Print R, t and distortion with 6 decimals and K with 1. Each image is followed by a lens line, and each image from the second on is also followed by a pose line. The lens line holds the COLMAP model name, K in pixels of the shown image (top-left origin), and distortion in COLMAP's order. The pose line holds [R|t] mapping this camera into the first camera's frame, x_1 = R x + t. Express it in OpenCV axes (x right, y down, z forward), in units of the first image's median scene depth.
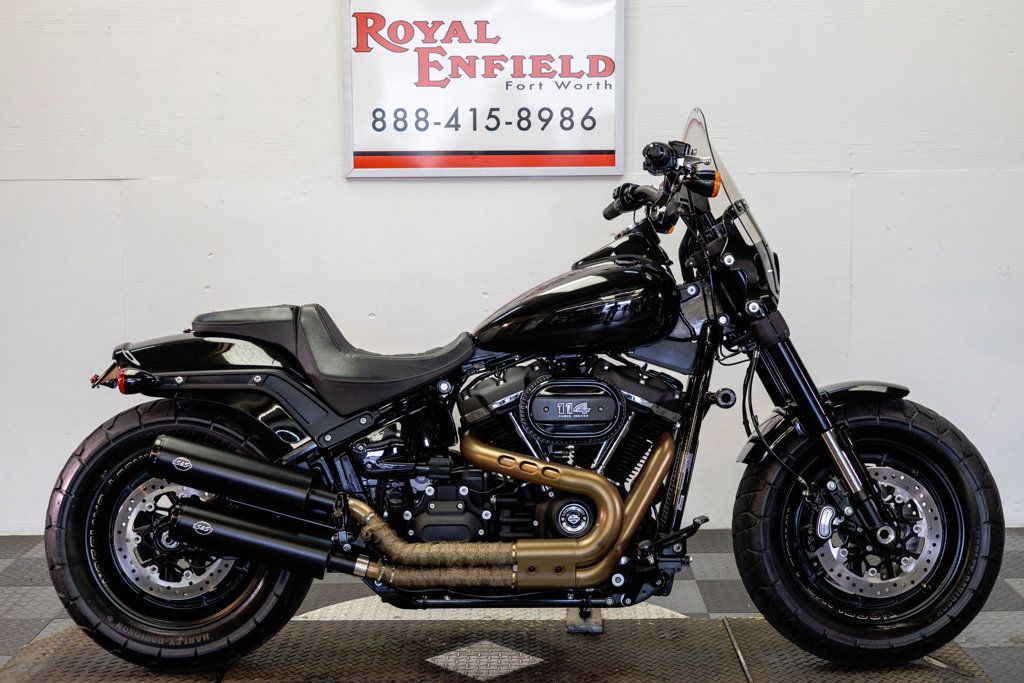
lens RADIAL K [[1503.1, 0, 512.0], [0, 1503.1, 341.5], [0, 0, 1]] dist [0.031724, 0.057076]
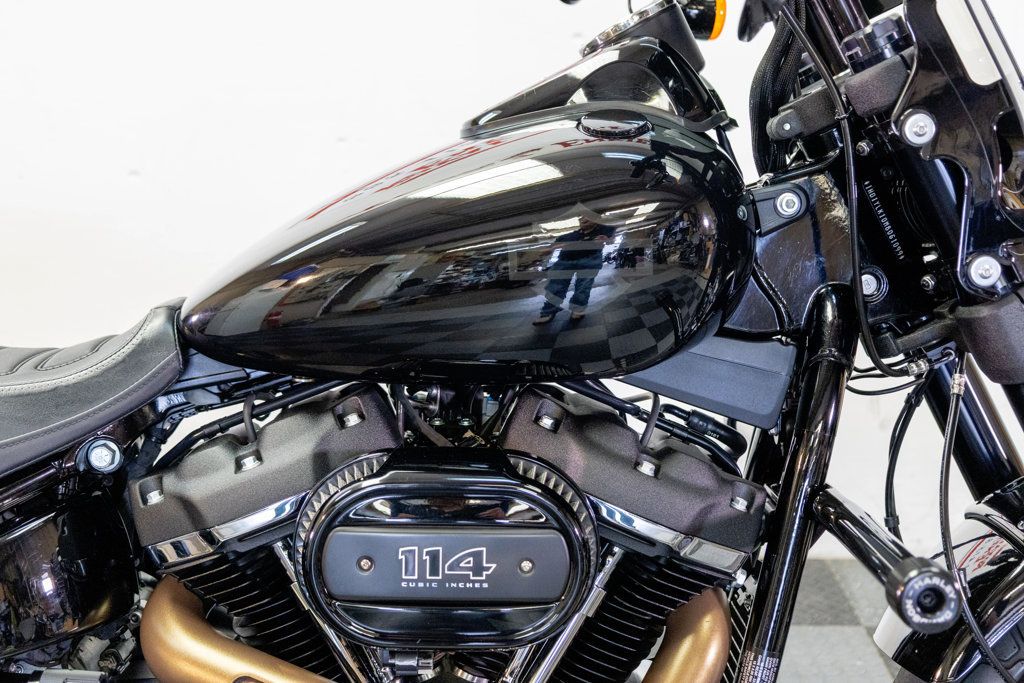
lens RADIAL K [[1503.1, 0, 512.0], [0, 1503.1, 341.5], [0, 0, 1]] dist [0.031724, 0.057076]
pose [[0.999601, 0.018151, 0.021637, 0.045467], [-0.020836, 0.991145, 0.131142, -0.047546], [-0.019065, -0.131541, 0.991127, 0.637462]]
